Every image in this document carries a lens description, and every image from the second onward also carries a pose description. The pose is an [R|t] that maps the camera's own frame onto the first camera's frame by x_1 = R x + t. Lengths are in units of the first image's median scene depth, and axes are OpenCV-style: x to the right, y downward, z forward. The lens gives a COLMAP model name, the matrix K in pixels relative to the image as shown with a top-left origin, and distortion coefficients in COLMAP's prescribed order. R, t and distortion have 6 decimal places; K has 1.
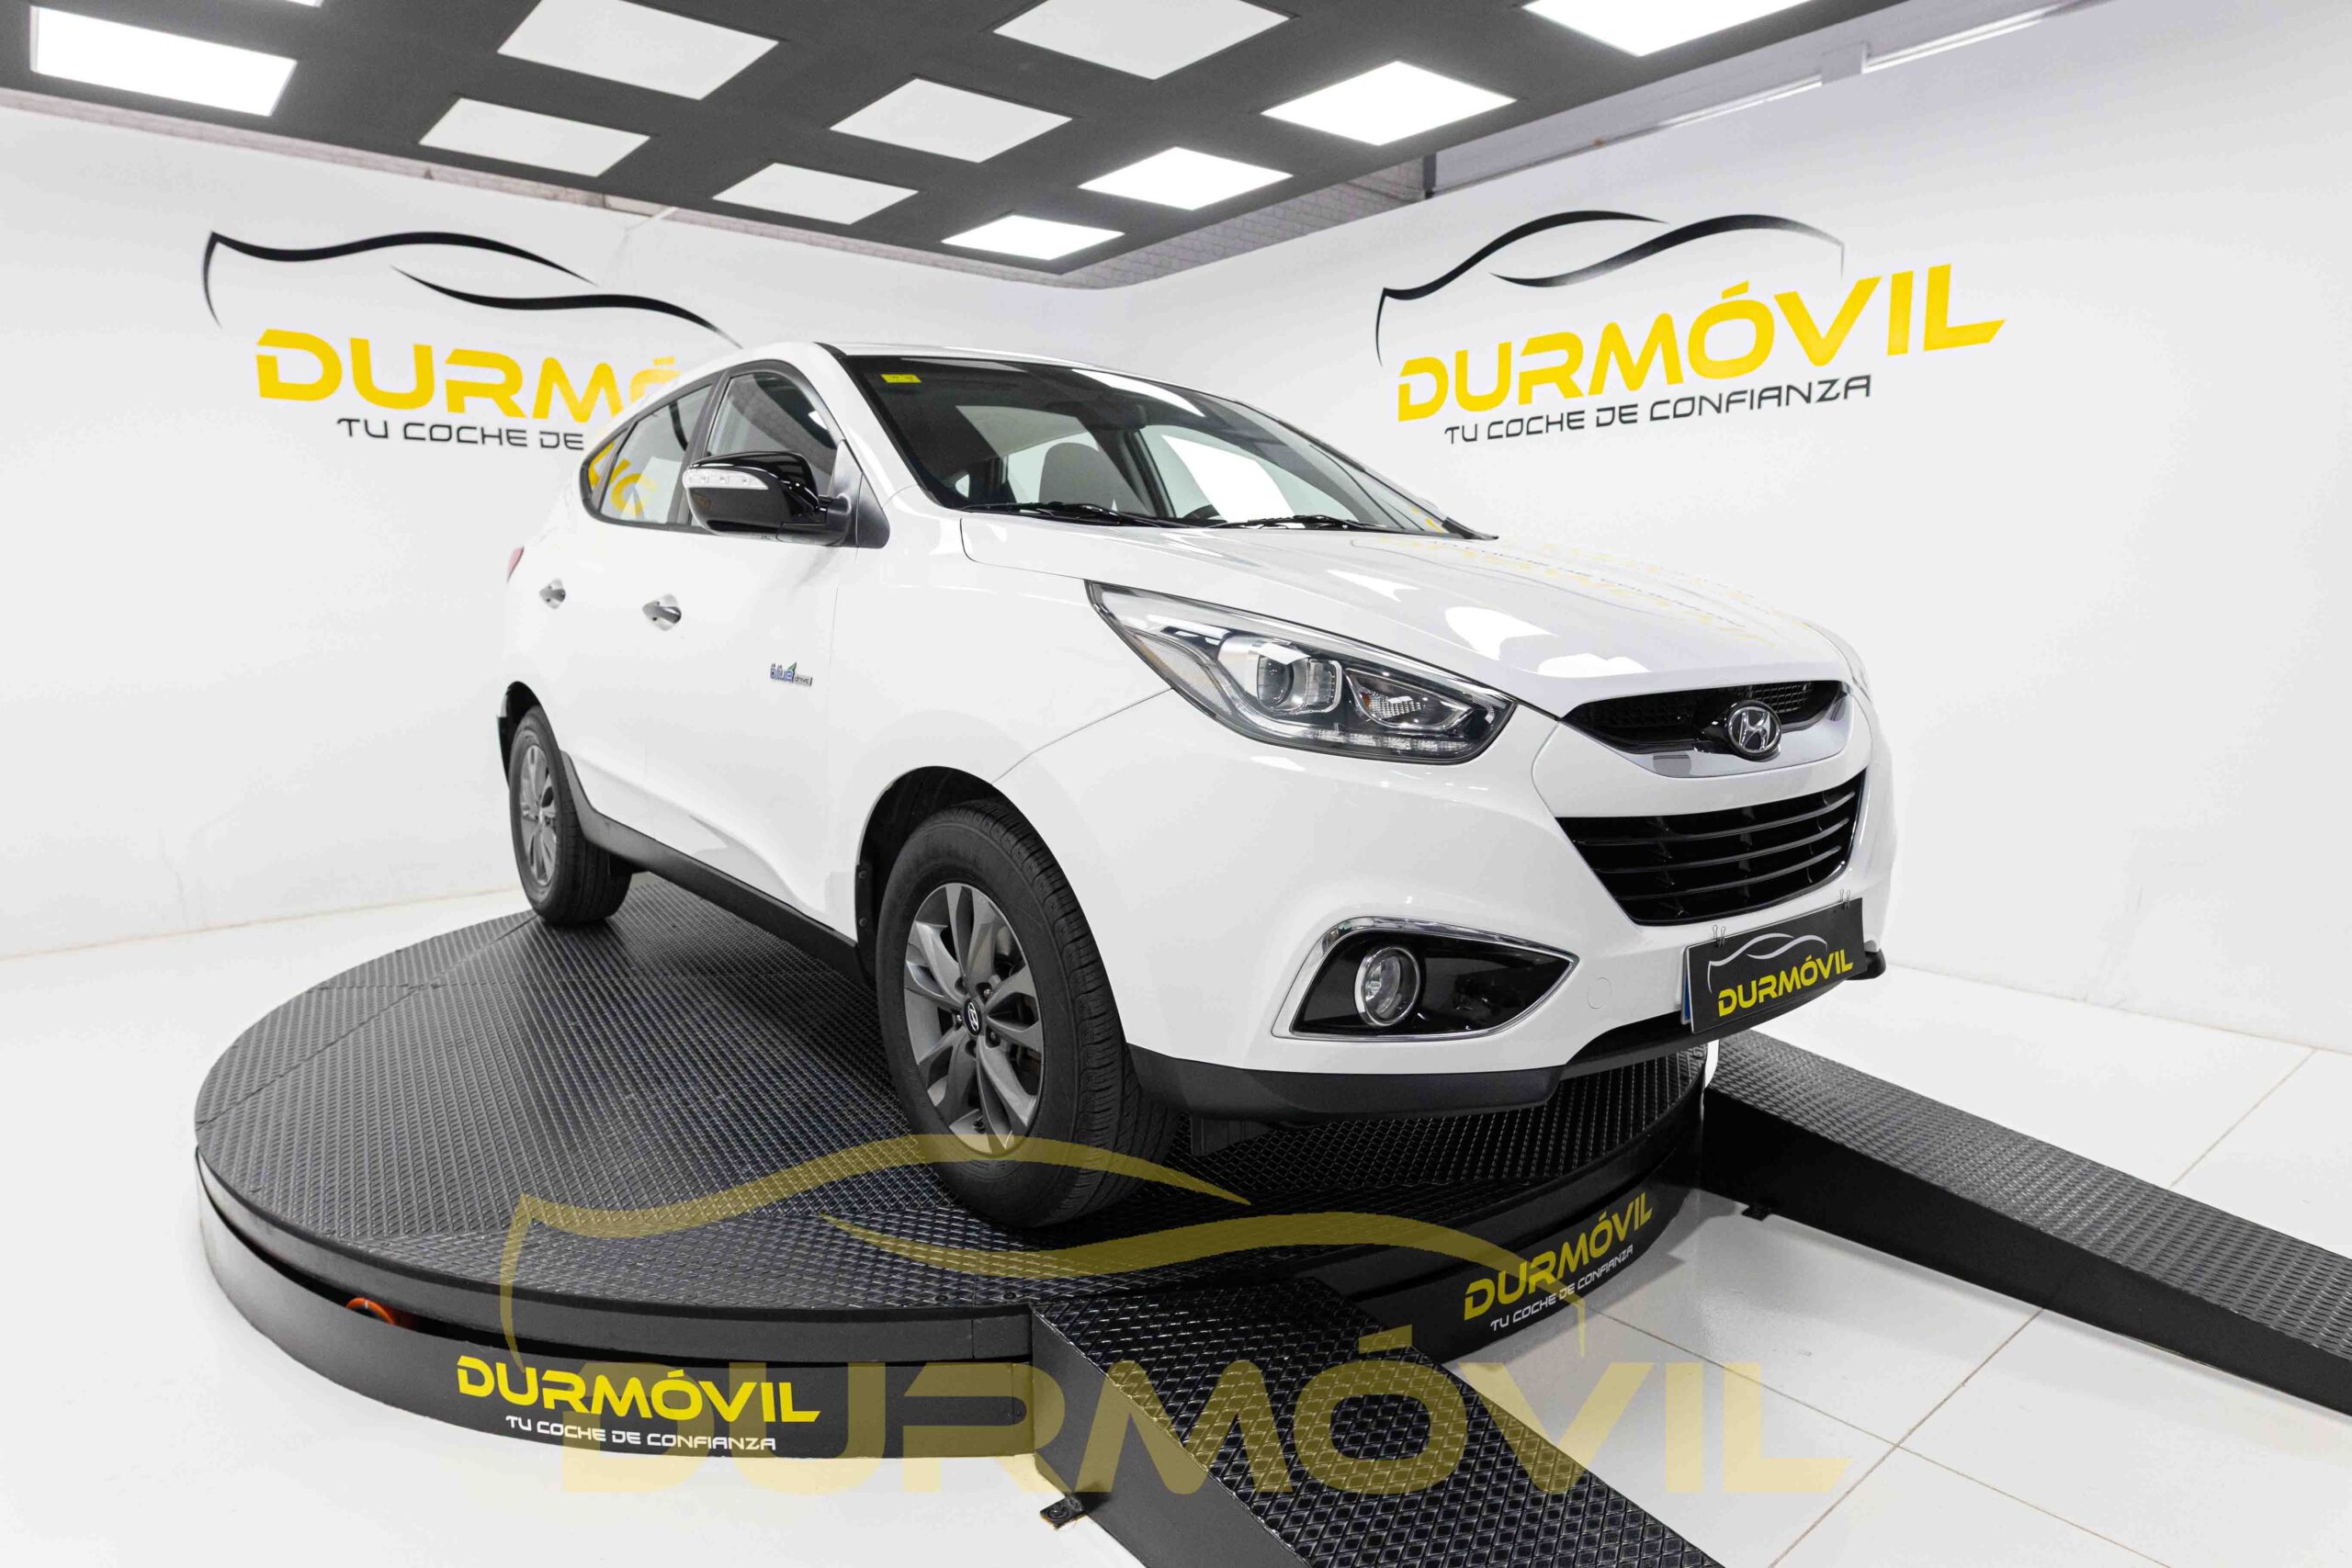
lens RADIAL K [[1362.5, 0, 1176.0], [0, 1362.5, 784.0], [0, 0, 1]] dist [-0.000077, 0.001124]
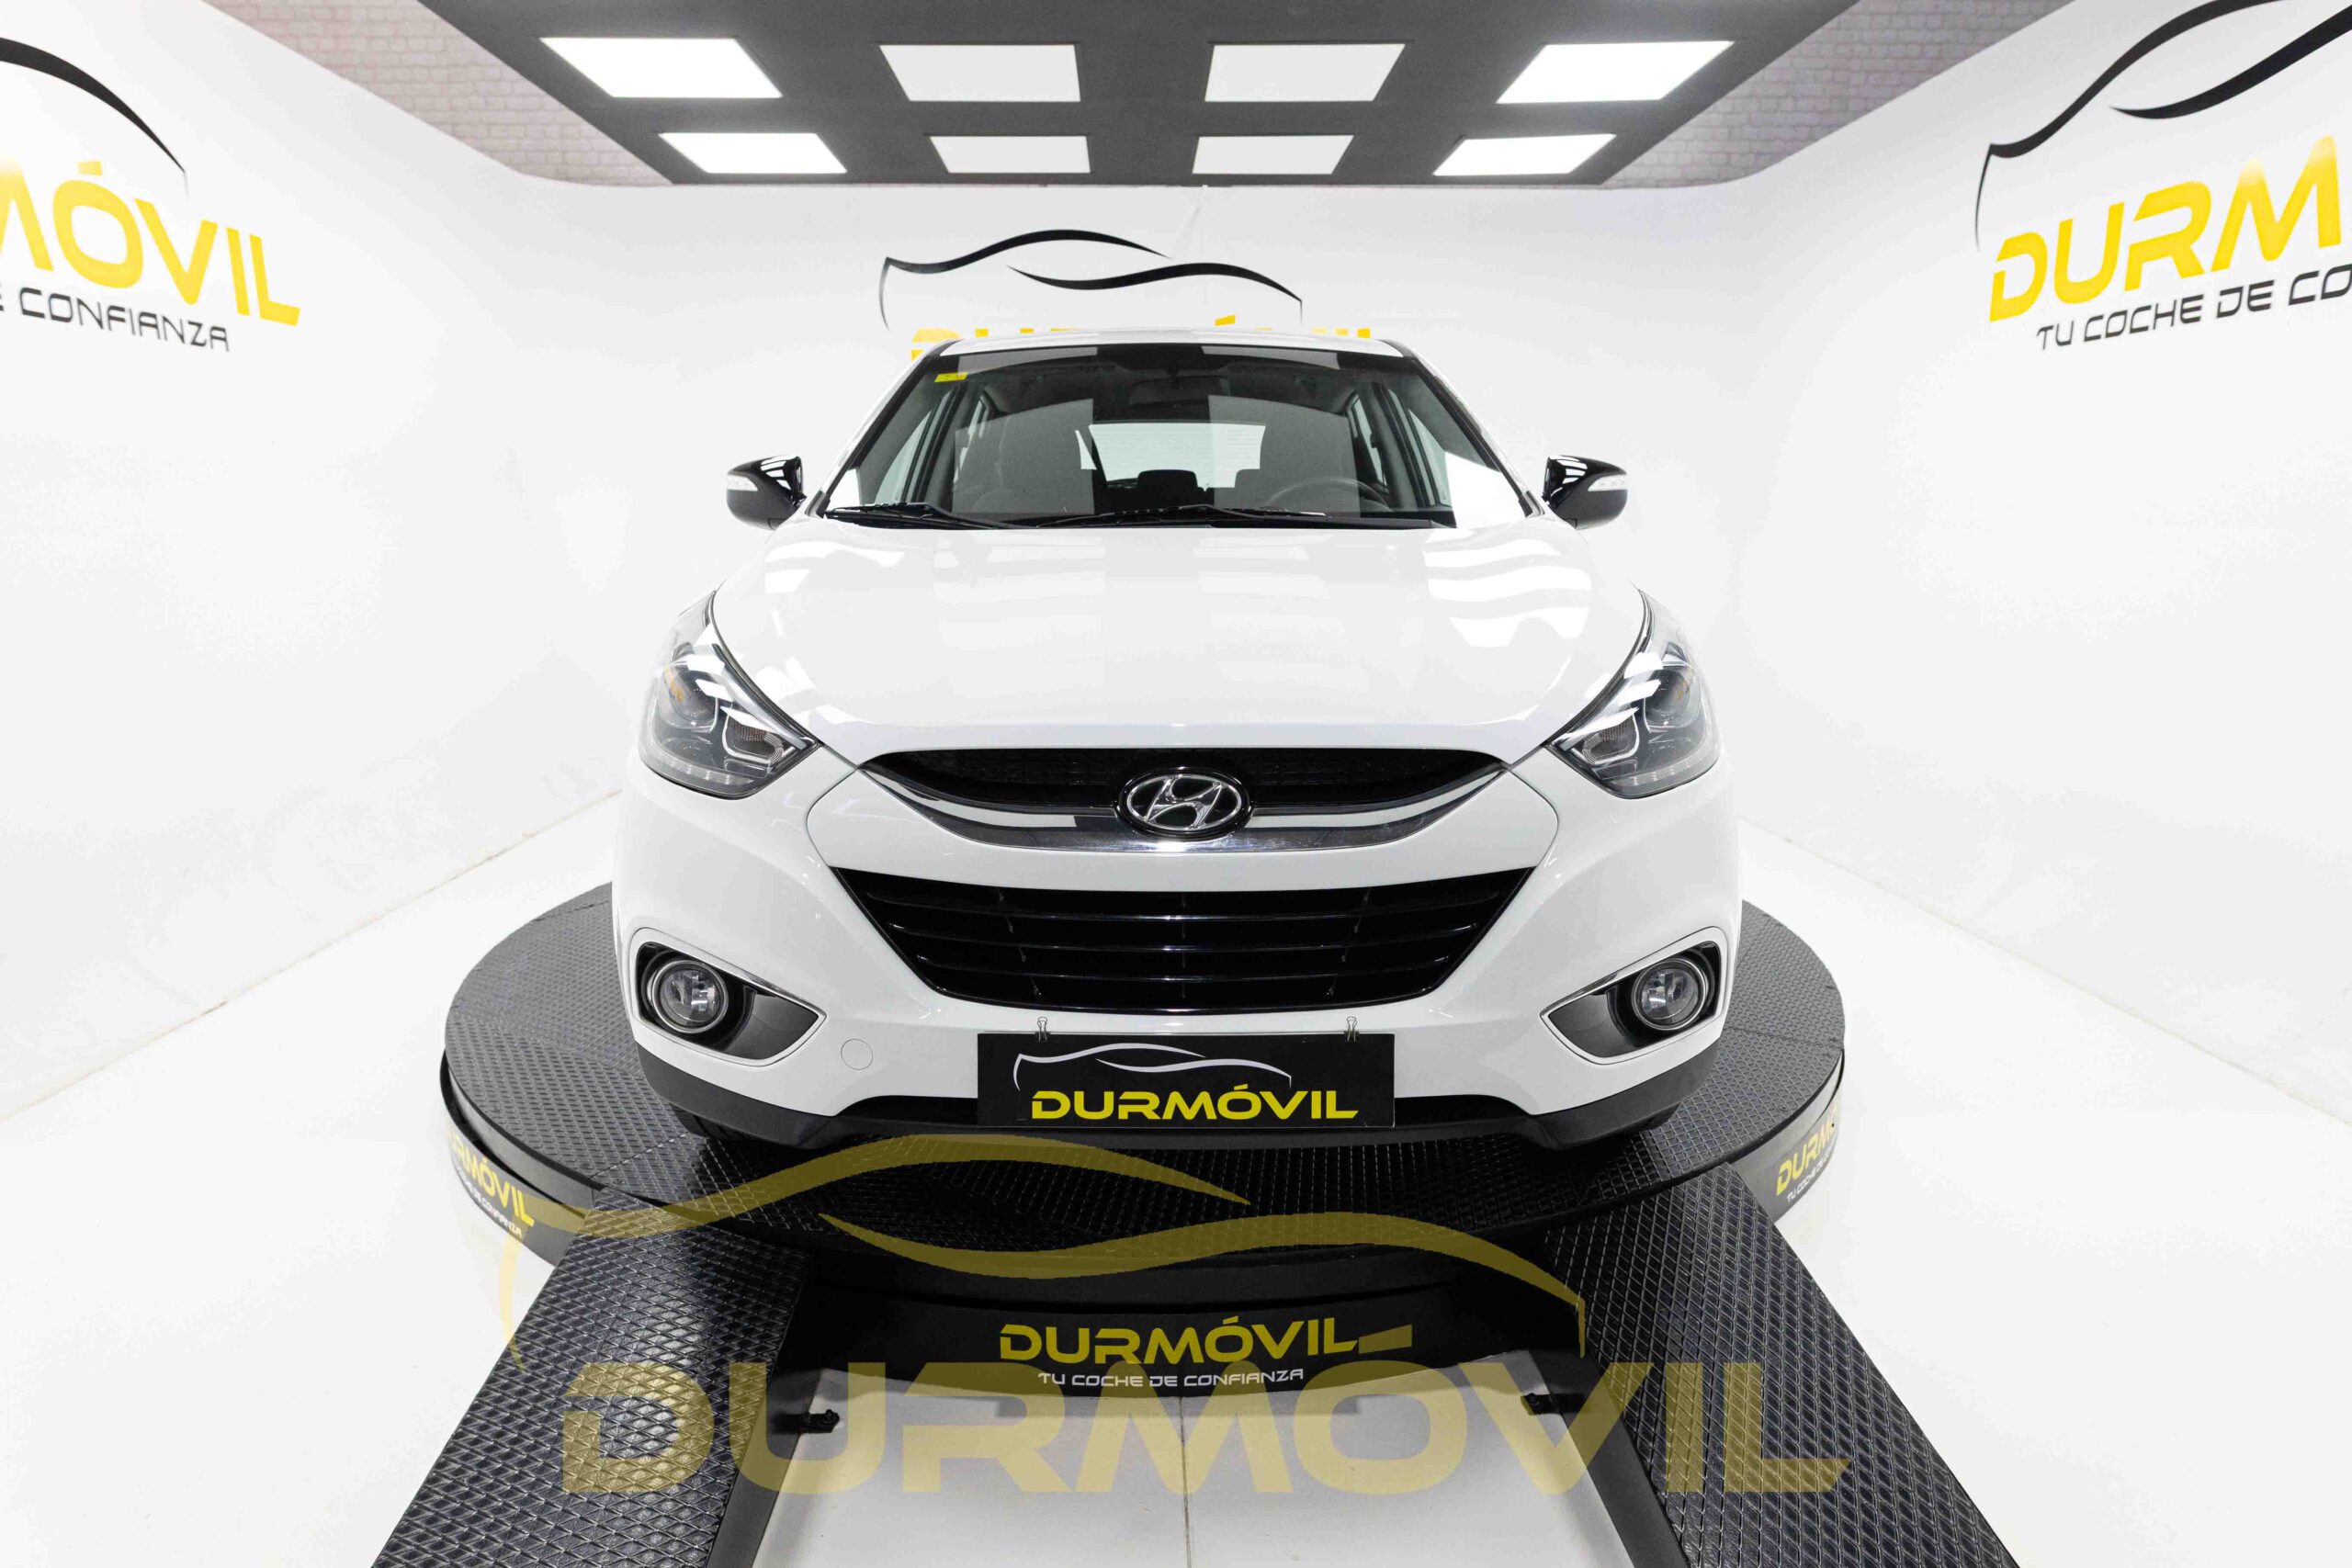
lens RADIAL K [[1362.5, 0, 1176.0], [0, 1362.5, 784.0], [0, 0, 1]] dist [-0.000077, 0.001124]
pose [[0.781092, 0.125898, -0.611592, 0.354873], [-0.085999, 0.991819, 0.094334, -0.049187], [0.618465, -0.021087, 0.785530, 0.131506]]
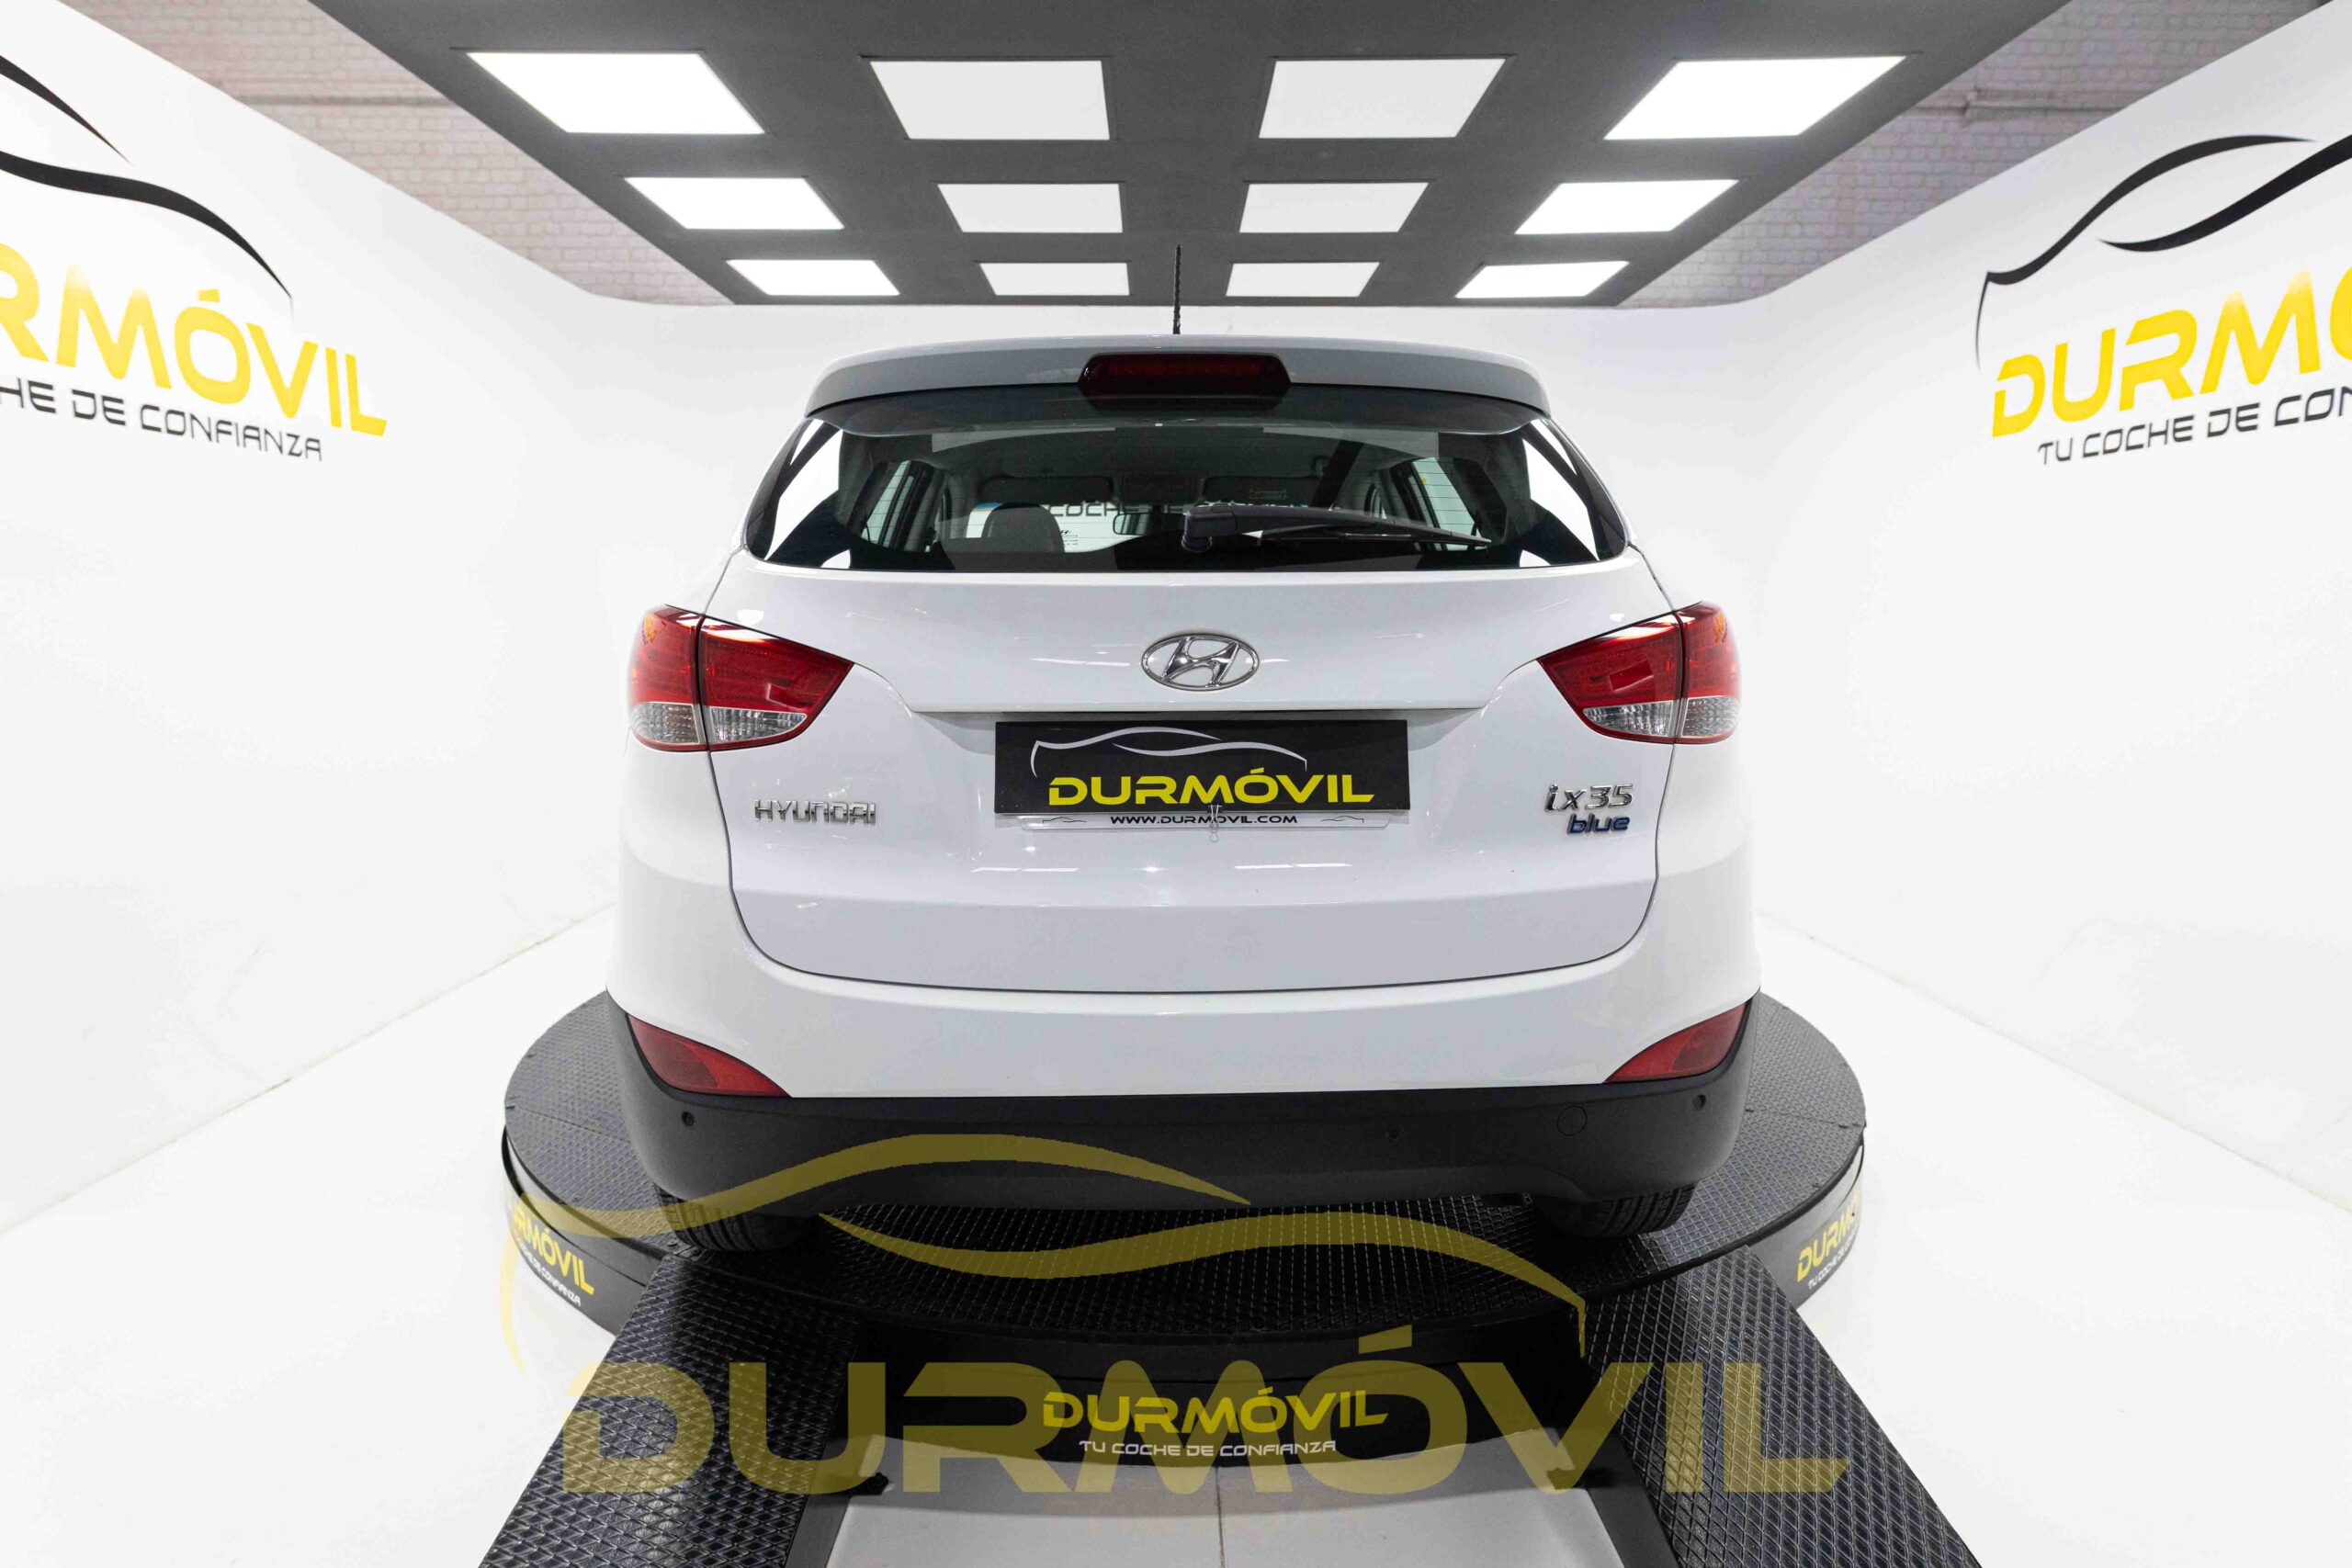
lens RADIAL K [[1362.5, 0, 1176.0], [0, 1362.5, 784.0], [0, 0, 1]] dist [-0.000077, 0.001124]
pose [[0.769060, 0.089002, -0.632950, 0.368009], [-0.092853, 0.995310, 0.027135, -0.049448], [0.632396, 0.037903, 0.773717, 0.106677]]
